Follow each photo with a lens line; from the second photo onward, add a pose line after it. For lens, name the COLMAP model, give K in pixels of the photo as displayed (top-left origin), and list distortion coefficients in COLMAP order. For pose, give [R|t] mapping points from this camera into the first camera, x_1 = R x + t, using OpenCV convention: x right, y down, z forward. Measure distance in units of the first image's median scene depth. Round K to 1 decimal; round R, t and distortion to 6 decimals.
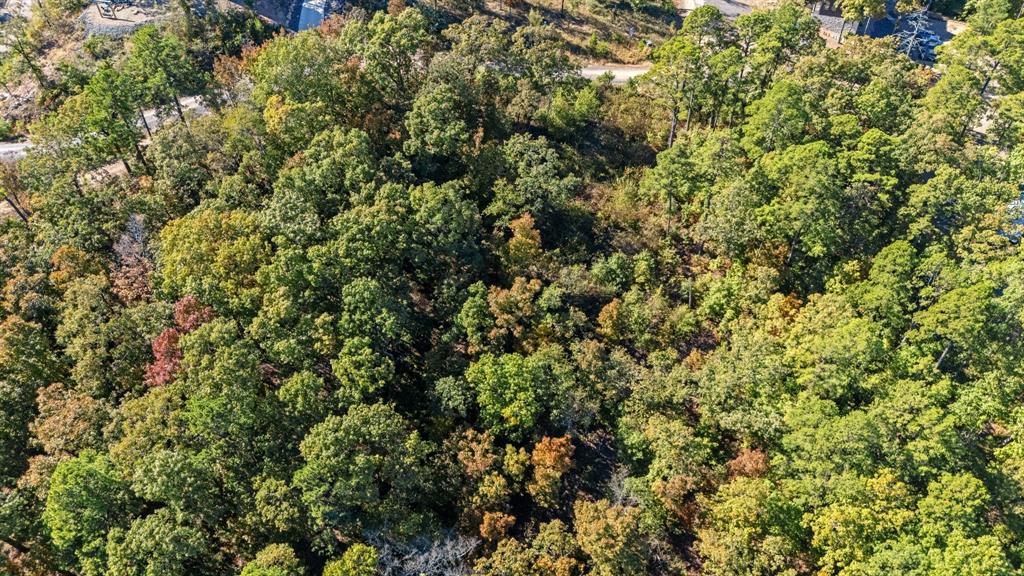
lens RADIAL K [[782.3, 0, 512.0], [0, 782.3, 288.0], [0, 0, 1]] dist [0.012176, -0.003298]
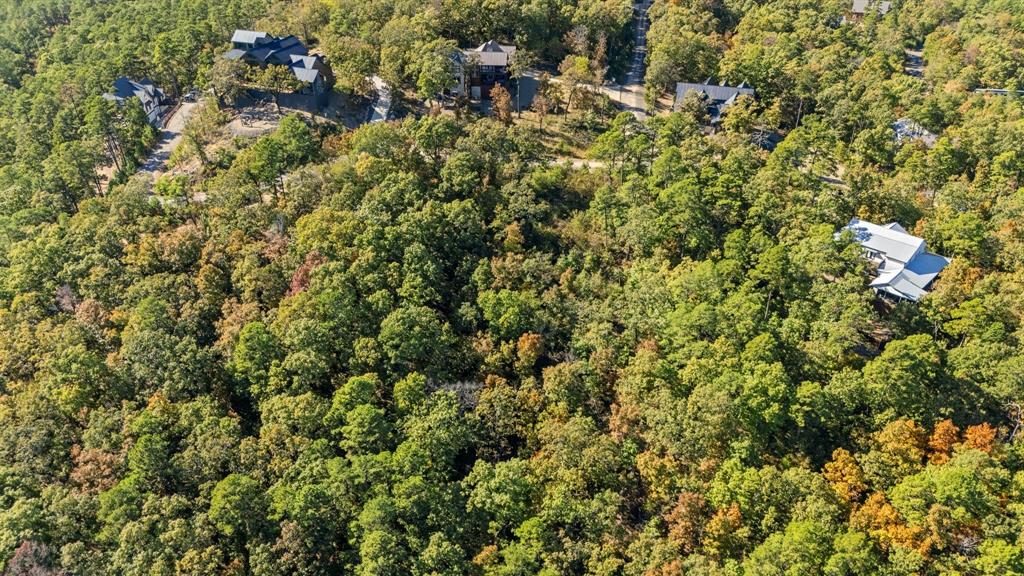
lens RADIAL K [[782.3, 0, 512.0], [0, 782.3, 288.0], [0, 0, 1]] dist [0.012176, -0.003298]
pose [[0.999994, 0.002982, 0.001858, 0.010602], [-0.002452, 0.971004, -0.239052, 0.443362], [-0.002517, 0.239046, 0.971005, -0.566257]]
